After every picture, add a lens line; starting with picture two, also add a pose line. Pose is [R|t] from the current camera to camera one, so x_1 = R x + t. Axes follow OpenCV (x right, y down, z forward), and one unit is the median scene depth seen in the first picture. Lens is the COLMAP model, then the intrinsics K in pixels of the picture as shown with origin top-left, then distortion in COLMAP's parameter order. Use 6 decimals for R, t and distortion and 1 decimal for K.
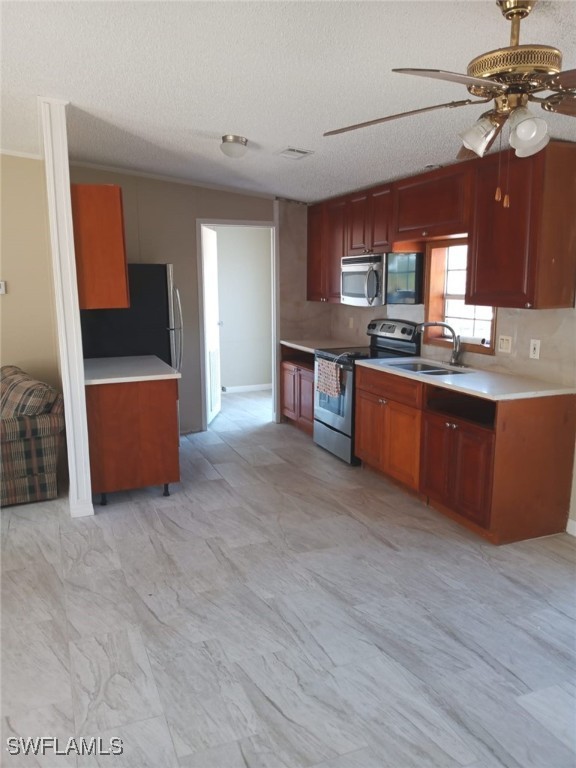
lens RADIAL K [[603.5, 0, 285.4], [0, 603.5, 380.9], [0, 0, 1]] dist [0.009114, -0.023478]
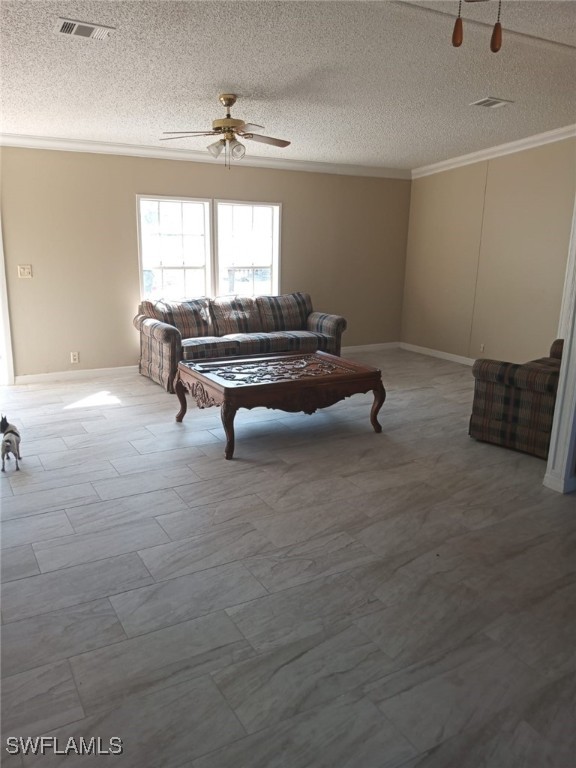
lens RADIAL K [[603.5, 0, 288.3], [0, 603.5, 387.4], [0, 0, 1]] dist [0.009114, -0.023478]
pose [[0.146822, 0.264703, -0.953087, 0.502479], [-0.198160, 0.951868, 0.233838, -0.067322], [0.969111, 0.154531, 0.192209, 0.461607]]
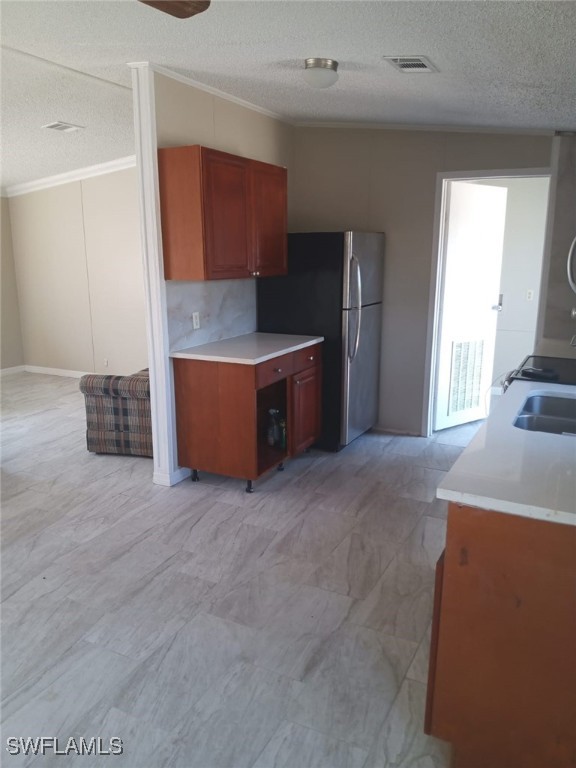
lens RADIAL K [[603.5, 0, 286.8], [0, 603.5, 384.8], [0, 0, 1]] dist [0.009114, -0.023478]
pose [[0.650775, 0.179714, -0.737696, 0.586732], [-0.137212, 0.983424, 0.118533, -0.101617], [0.746770, 0.024083, 0.664647, 0.544418]]
